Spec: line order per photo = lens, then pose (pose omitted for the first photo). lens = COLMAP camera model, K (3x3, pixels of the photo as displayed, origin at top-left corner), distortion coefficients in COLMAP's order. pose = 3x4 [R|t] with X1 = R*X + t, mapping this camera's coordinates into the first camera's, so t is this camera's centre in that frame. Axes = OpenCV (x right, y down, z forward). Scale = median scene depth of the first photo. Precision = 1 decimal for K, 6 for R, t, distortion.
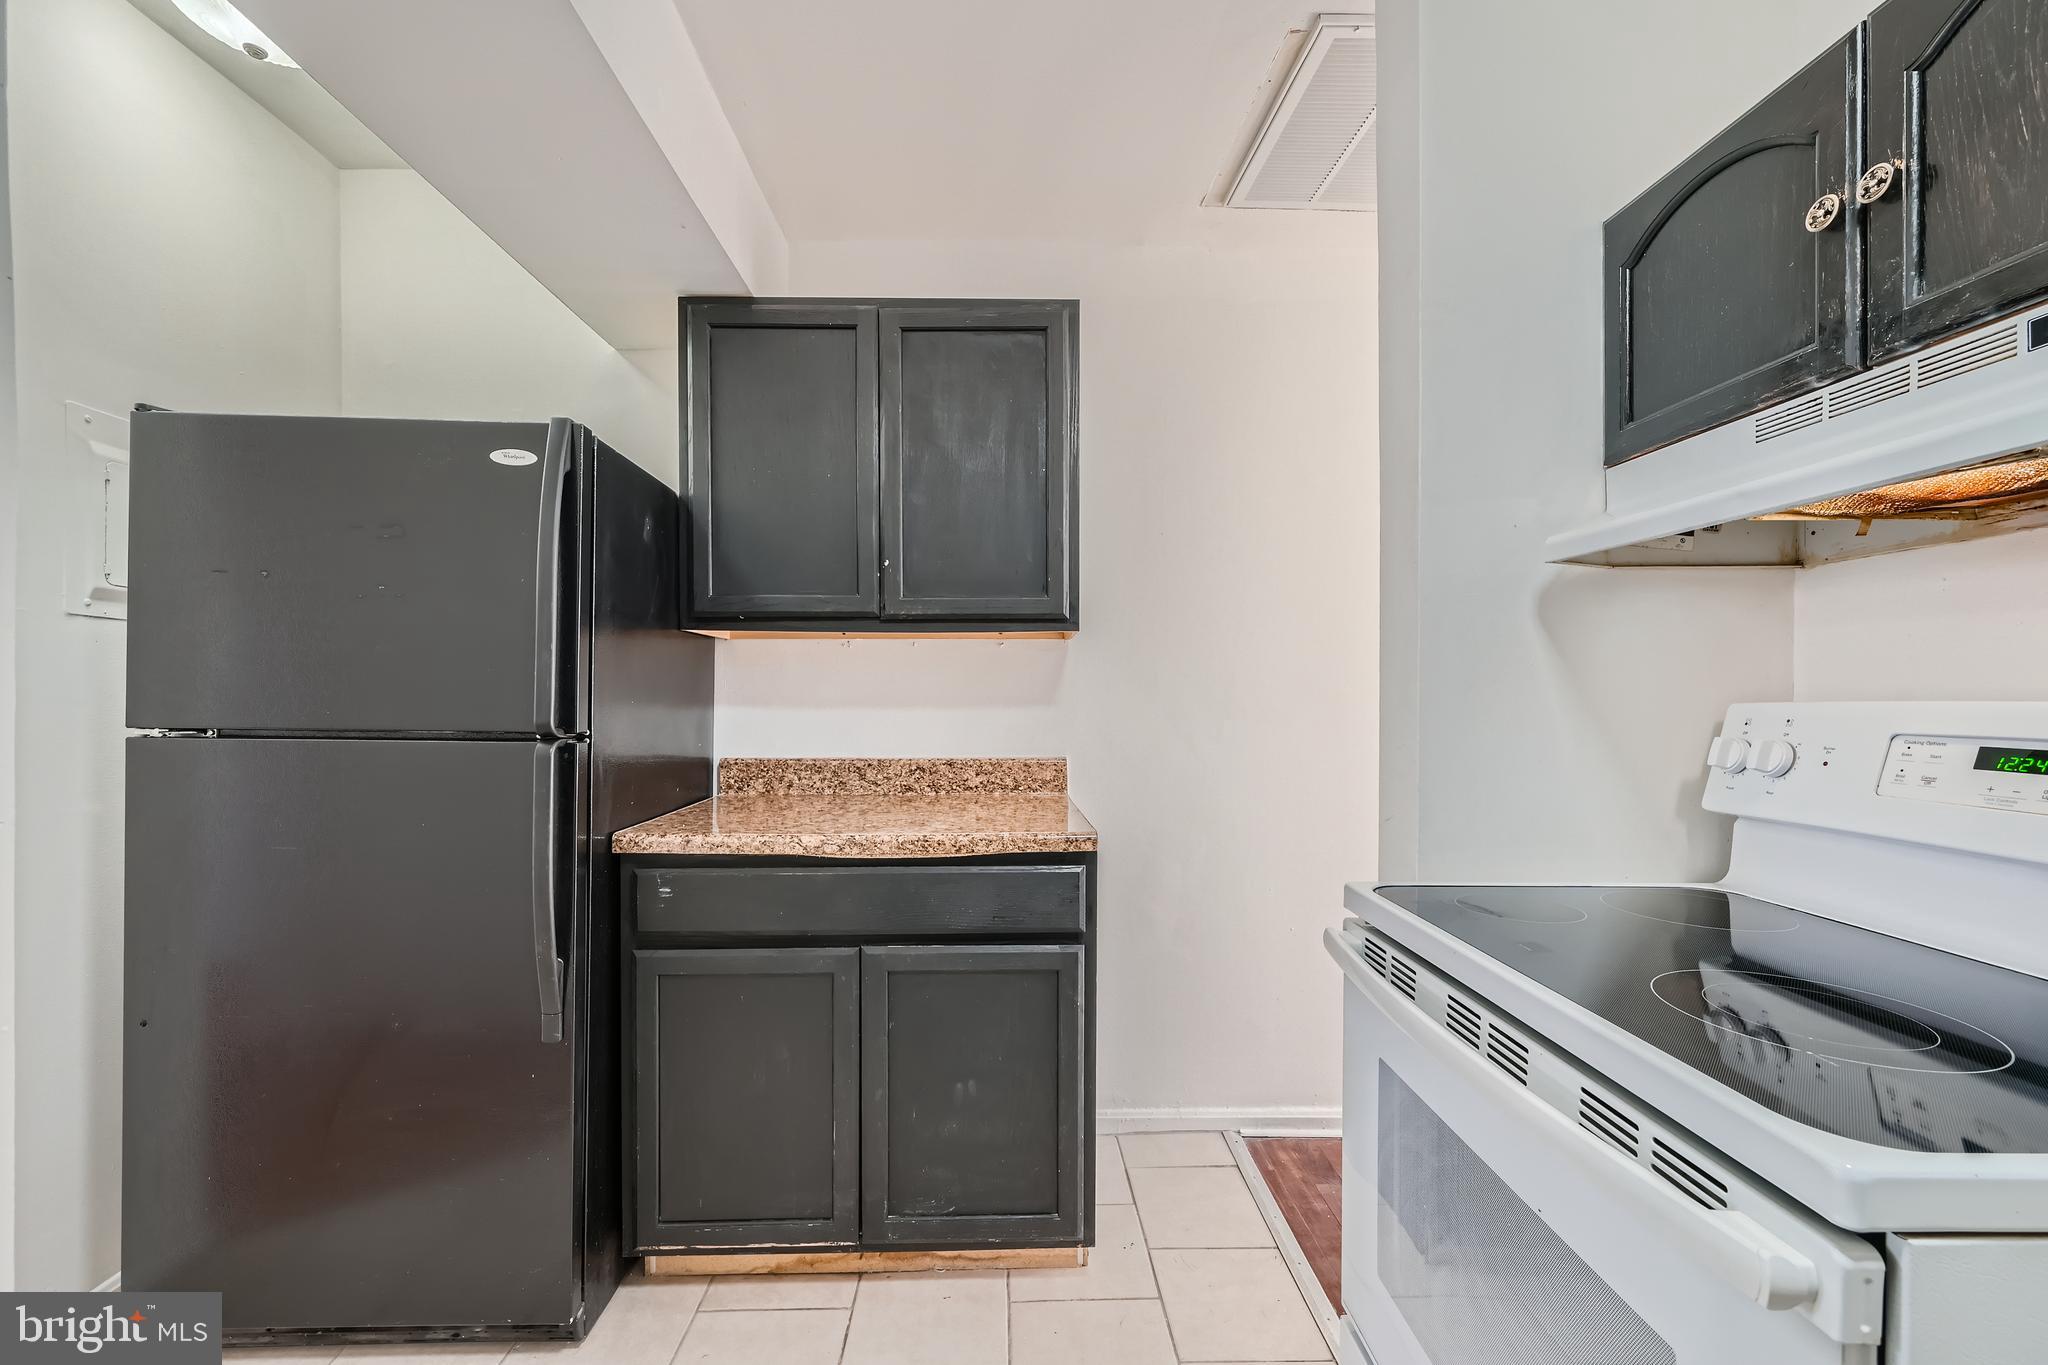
lens RADIAL K [[822.5, 0, 1024.5], [0, 822.5, 691.7], [0, 0, 1]] dist [0.013426, -0.000038]
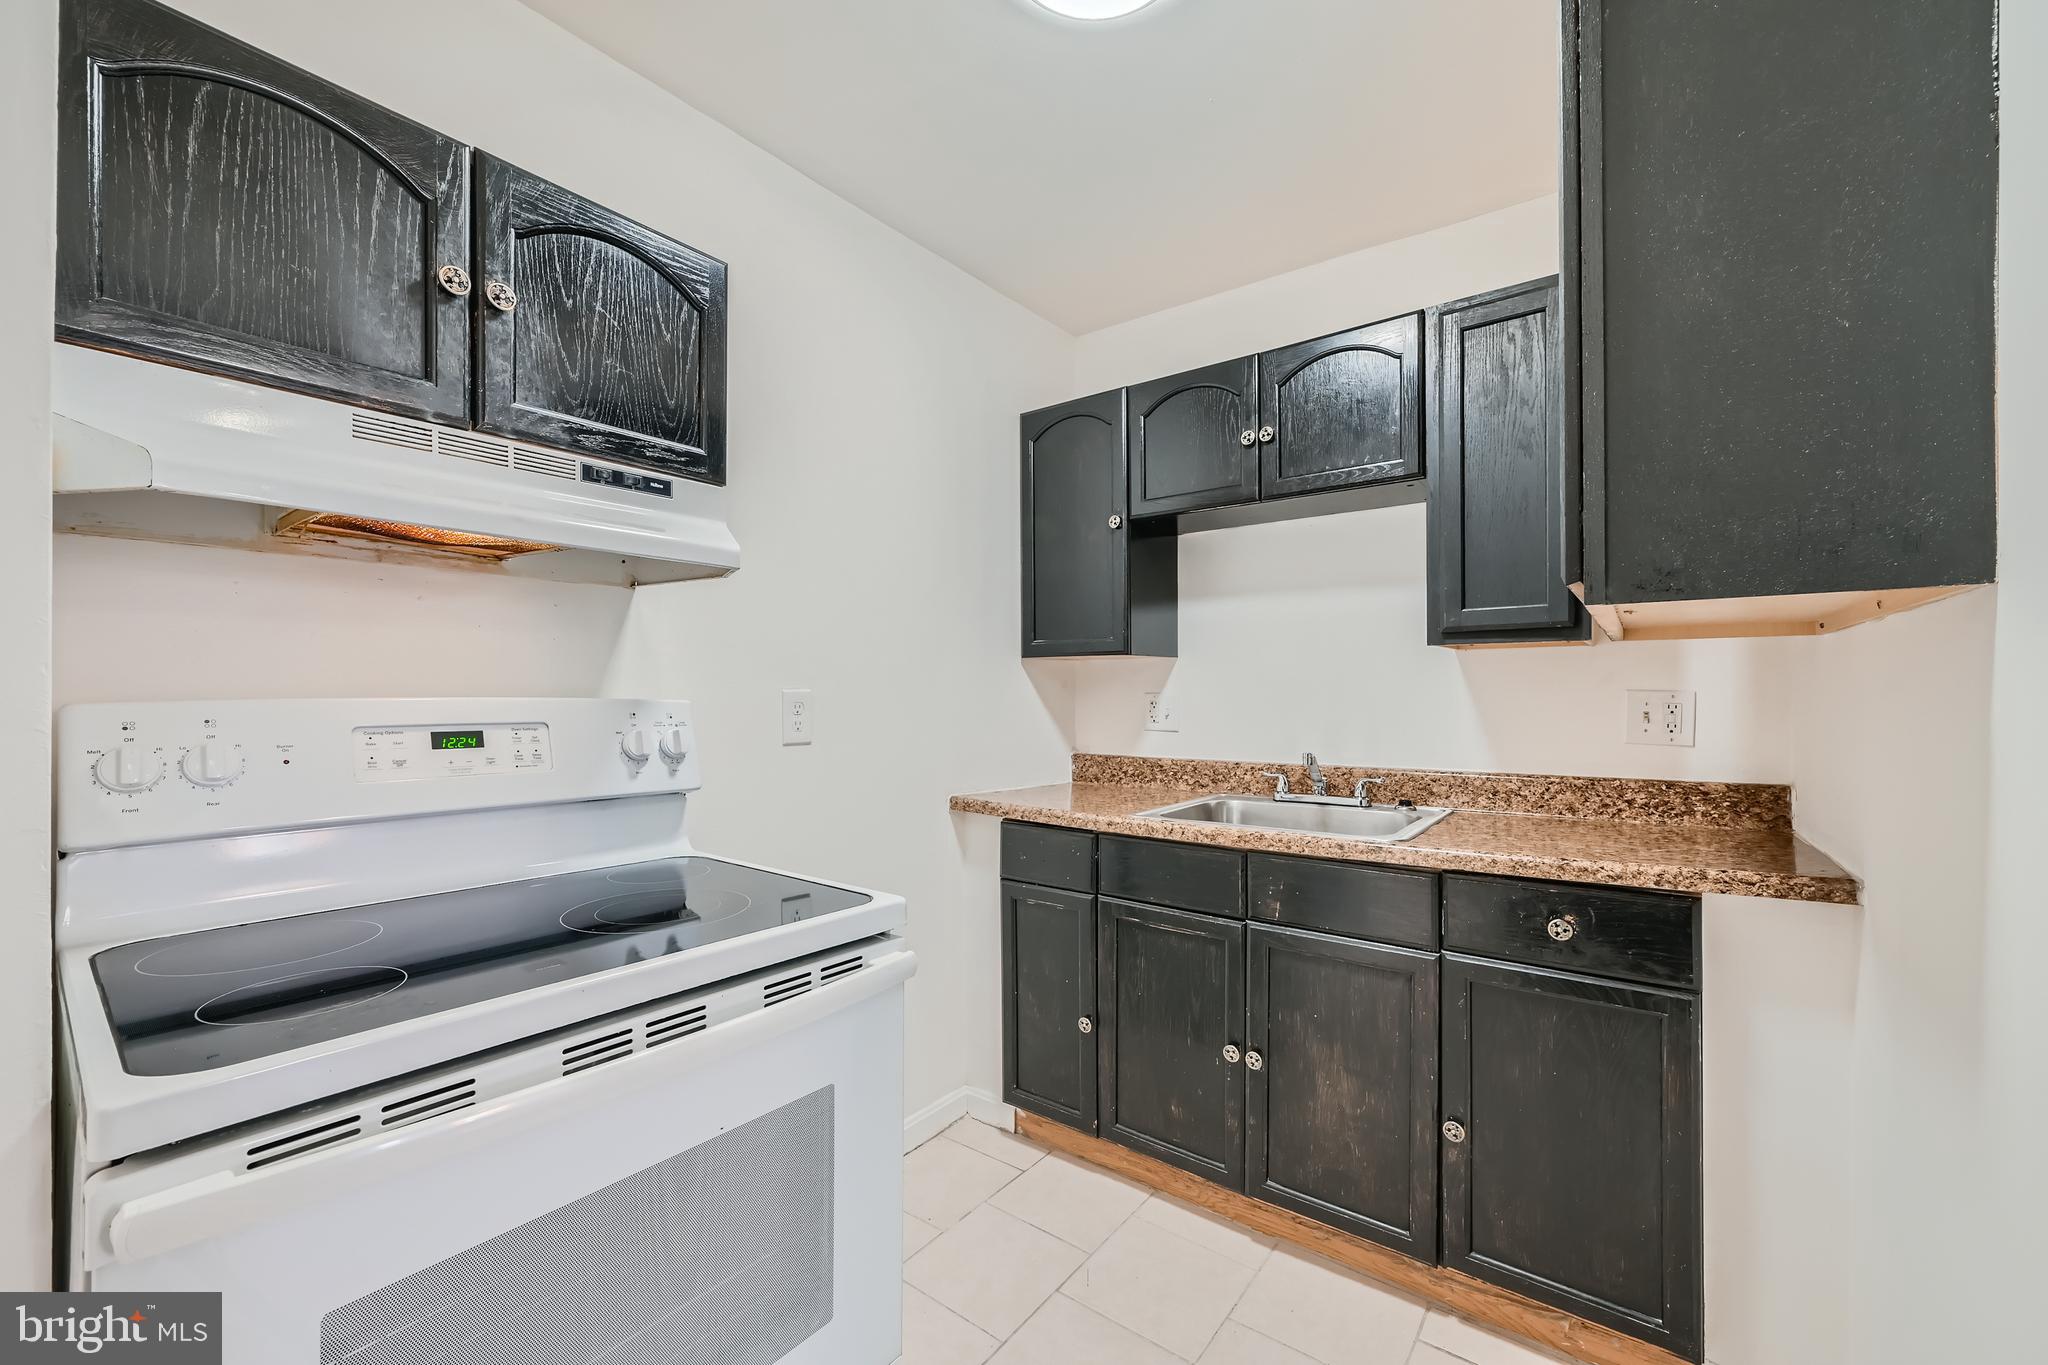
lens RADIAL K [[810.5, 0, 1015.4], [0, 810.5, 689.6], [0, 0, 1]] dist [-0.000186, -0.000257]
pose [[-0.783559, -0.005557, 0.621293, -0.210229], [-0.009451, 0.999951, -0.002975, -0.003339], [-0.621246, -0.008203, -0.783573, 0.827828]]
